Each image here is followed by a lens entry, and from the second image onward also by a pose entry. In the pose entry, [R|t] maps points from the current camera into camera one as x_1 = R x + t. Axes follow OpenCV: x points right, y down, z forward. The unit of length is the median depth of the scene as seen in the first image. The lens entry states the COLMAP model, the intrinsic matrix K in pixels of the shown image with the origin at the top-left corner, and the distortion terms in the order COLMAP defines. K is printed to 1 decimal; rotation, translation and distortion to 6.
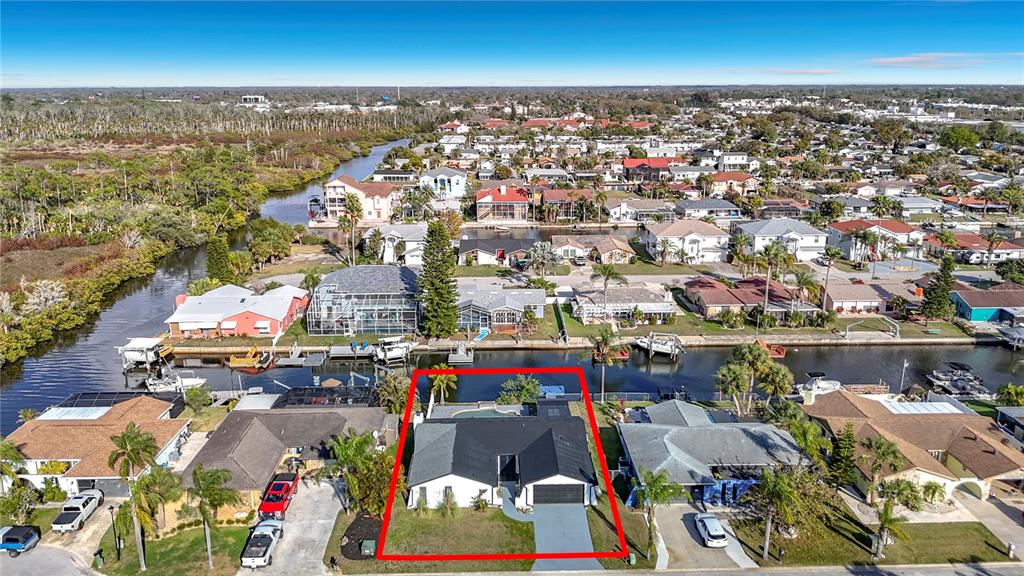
lens RADIAL K [[779.6, 0, 512.0], [0, 779.6, 288.0], [0, 0, 1]] dist [0.048712, -0.004807]
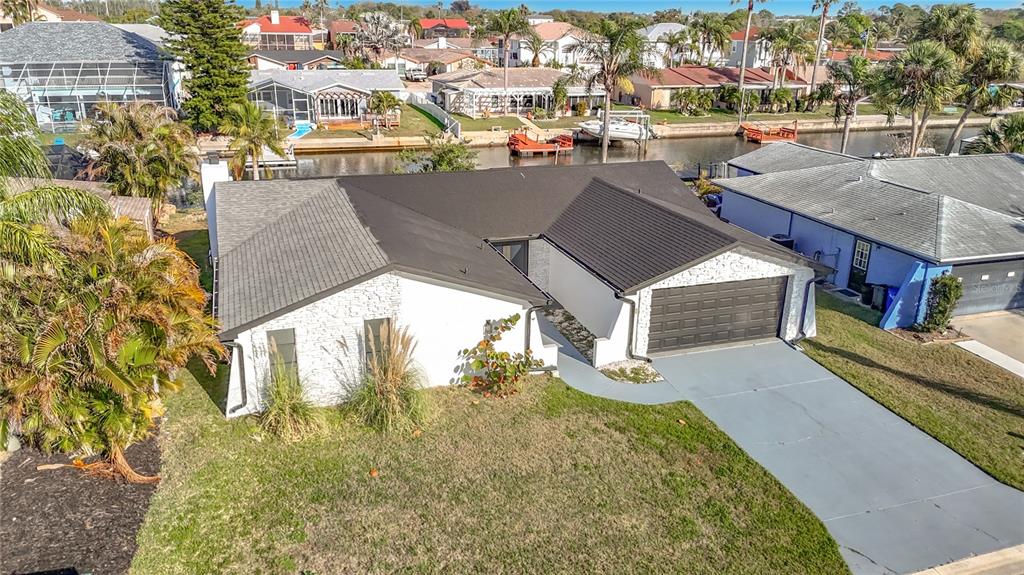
lens RADIAL K [[779.6, 0, 512.0], [0, 779.6, 287.5], [0, 0, 1]] dist [0.048712, -0.004807]
pose [[0.952552, -0.079529, 0.293803, -0.115911], [0.055852, 0.994542, 0.088128, 0.220537], [-0.299208, -0.067537, 0.951795, 0.724528]]
